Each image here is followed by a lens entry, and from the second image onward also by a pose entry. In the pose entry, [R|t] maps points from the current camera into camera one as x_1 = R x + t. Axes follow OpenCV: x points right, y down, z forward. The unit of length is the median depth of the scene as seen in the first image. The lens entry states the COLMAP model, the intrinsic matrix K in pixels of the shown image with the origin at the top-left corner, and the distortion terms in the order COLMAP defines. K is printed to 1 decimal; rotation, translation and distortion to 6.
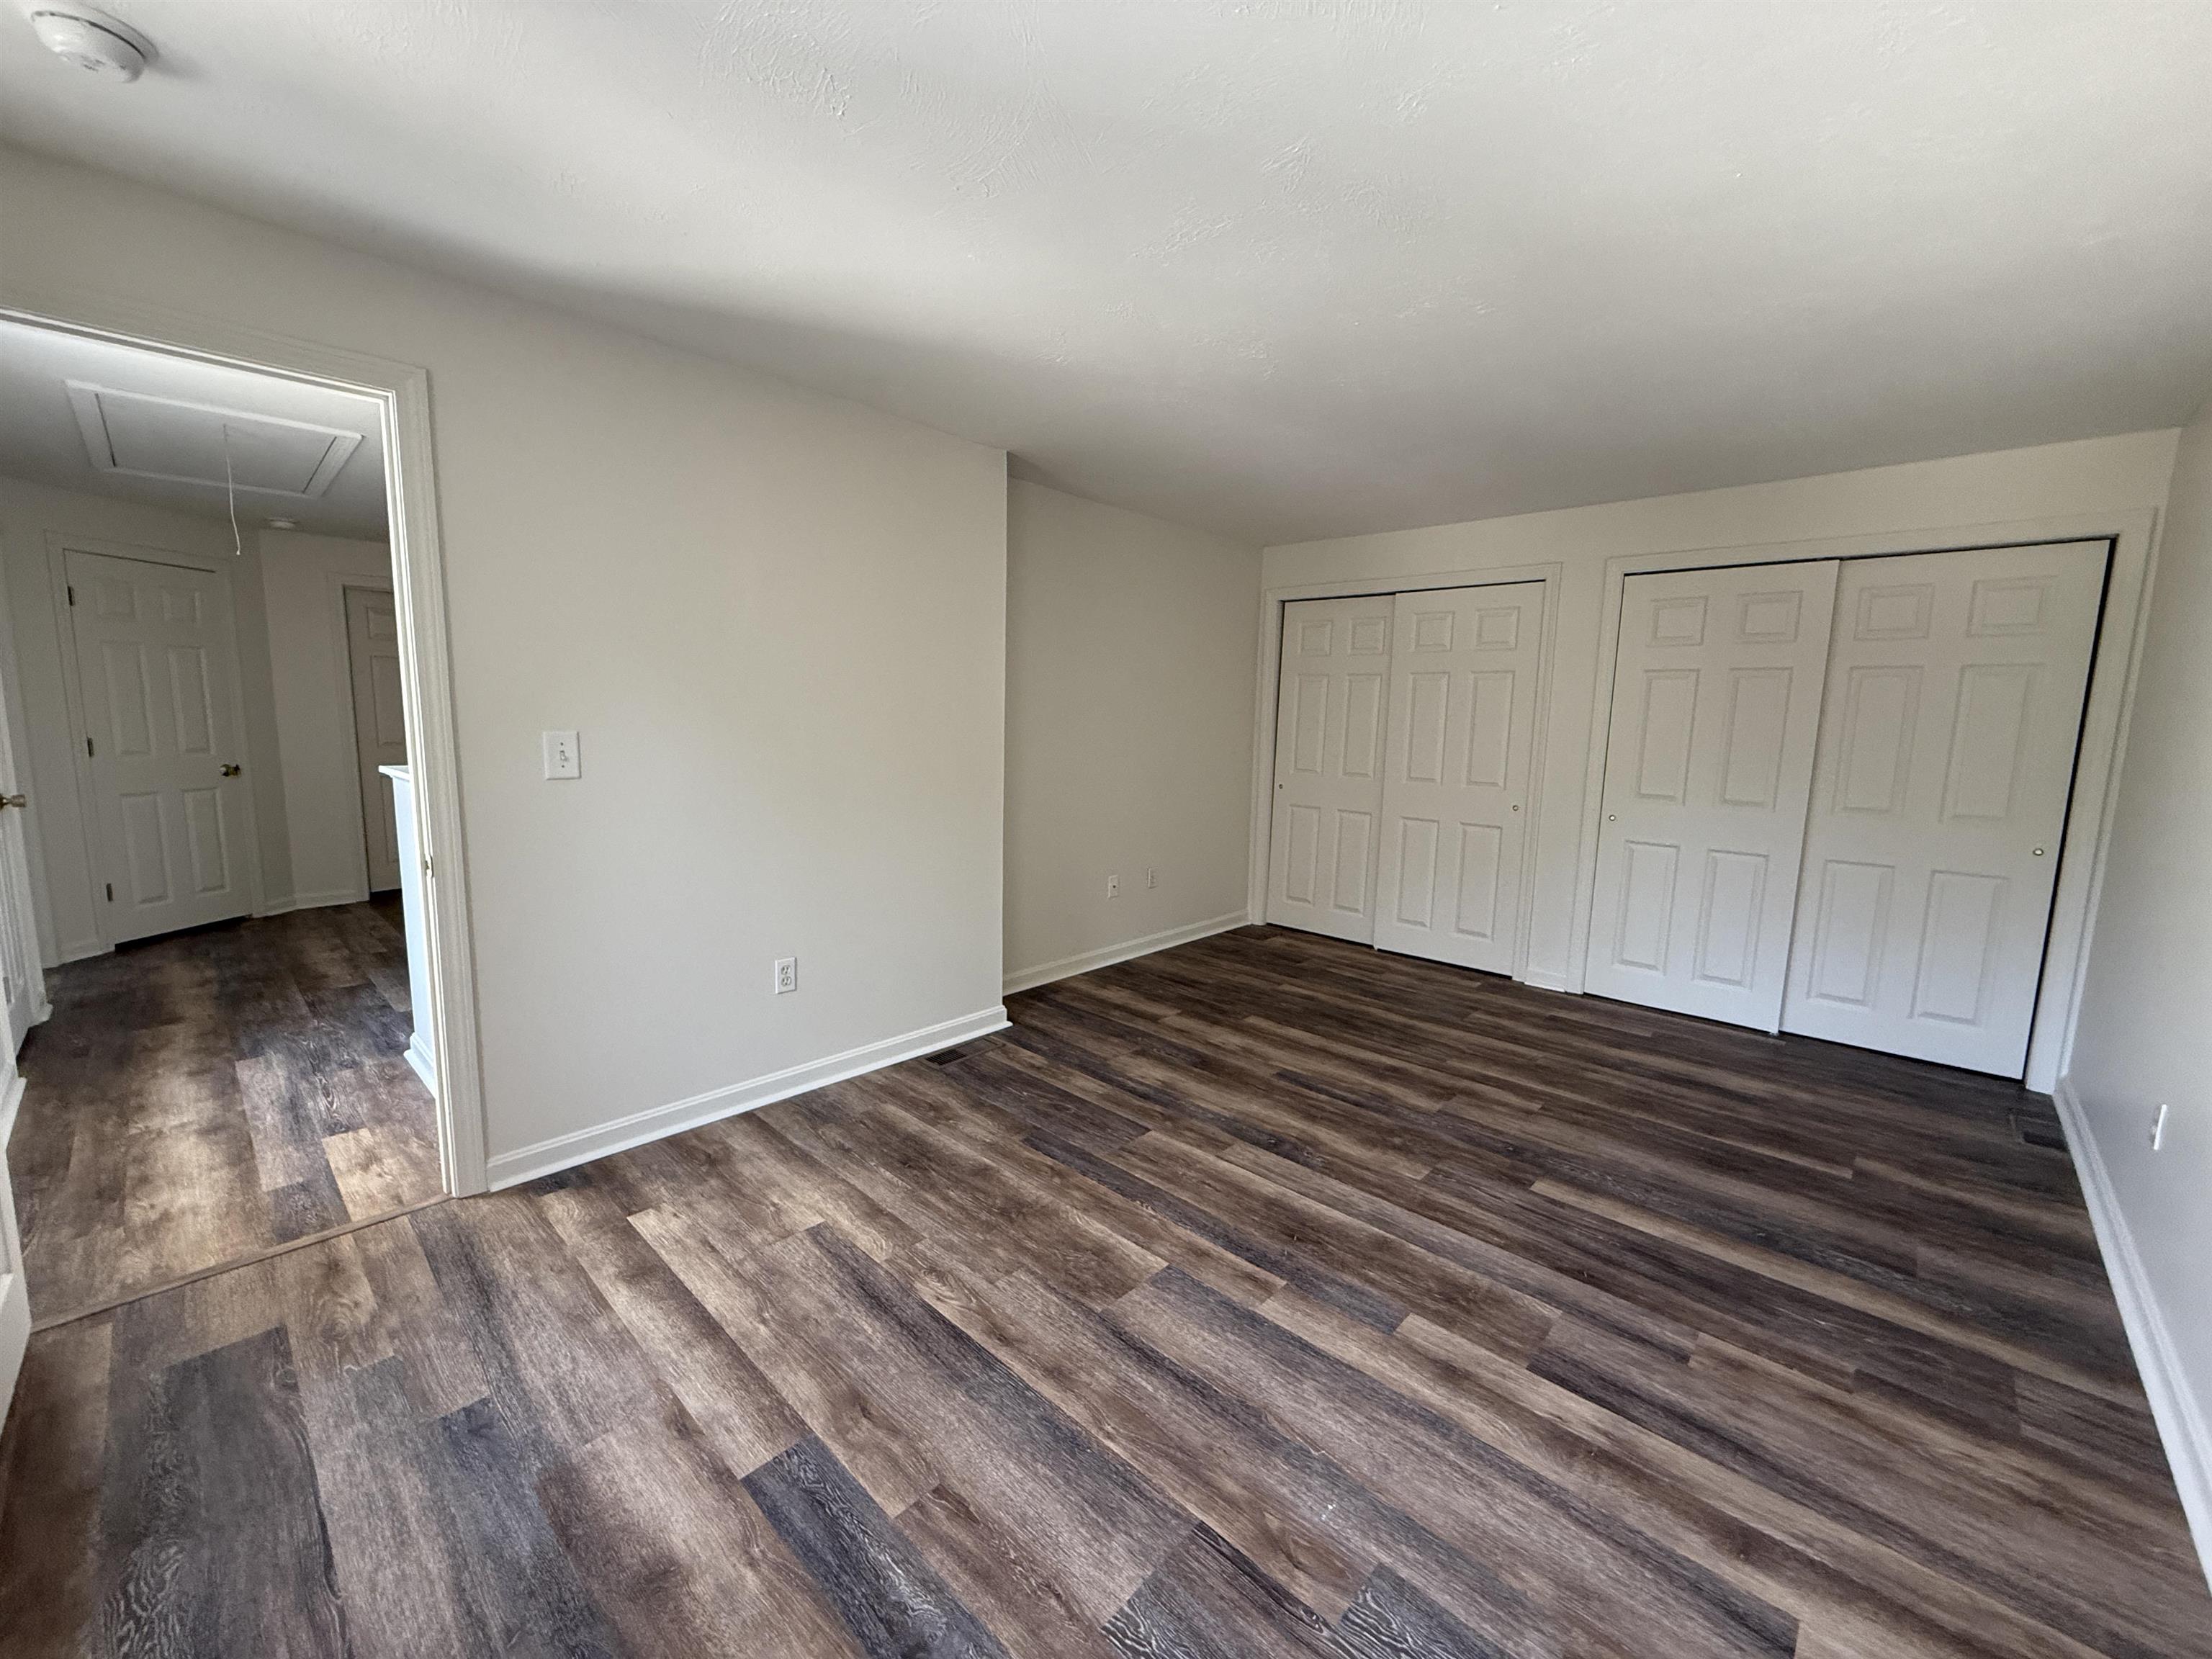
lens RADIAL K [[881.4, 0, 1102.9], [0, 881.4, 825.6], [0, 0, 1]] dist [0.000109, -0.000094]
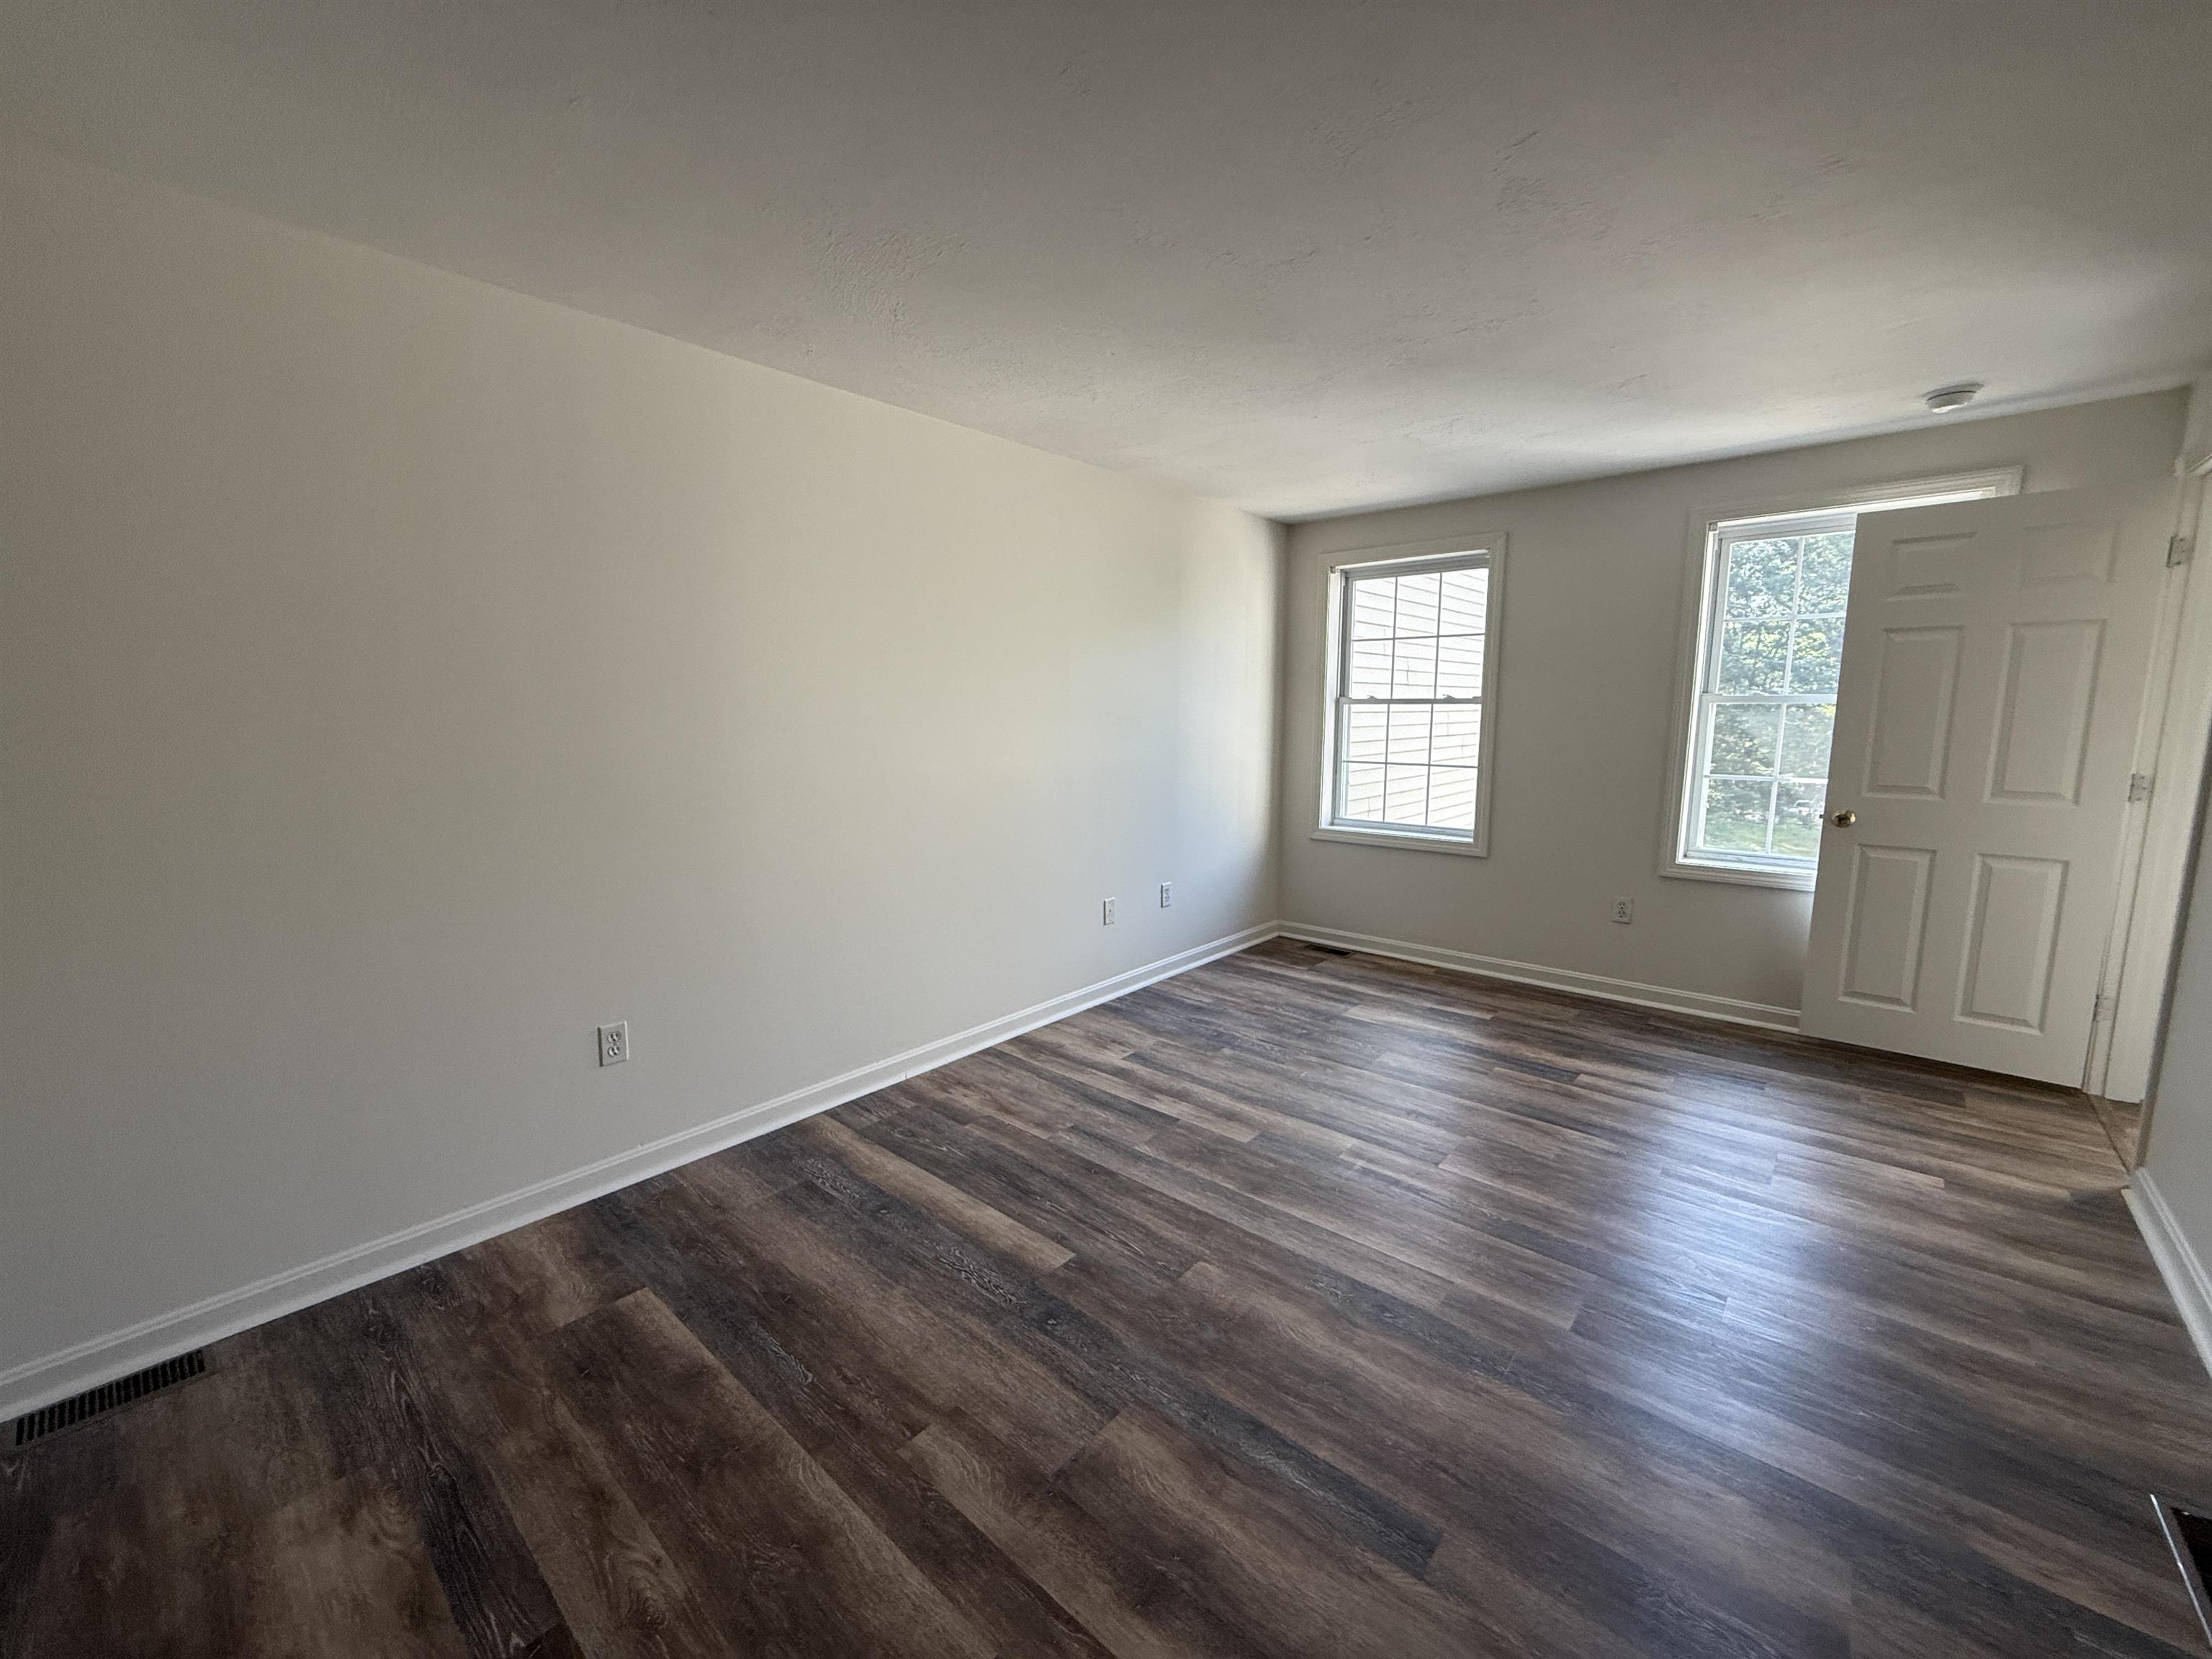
lens RADIAL K [[881.4, 0, 1108.6], [0, 881.4, 828.3], [0, 0, 1]] dist [0.000109, -0.000094]
pose [[-0.999068, -0.013417, -0.041037, 0.590810], [-0.023956, 0.963023, 0.268352, -0.263368], [0.035920, 0.269085, -0.962446, 2.055996]]
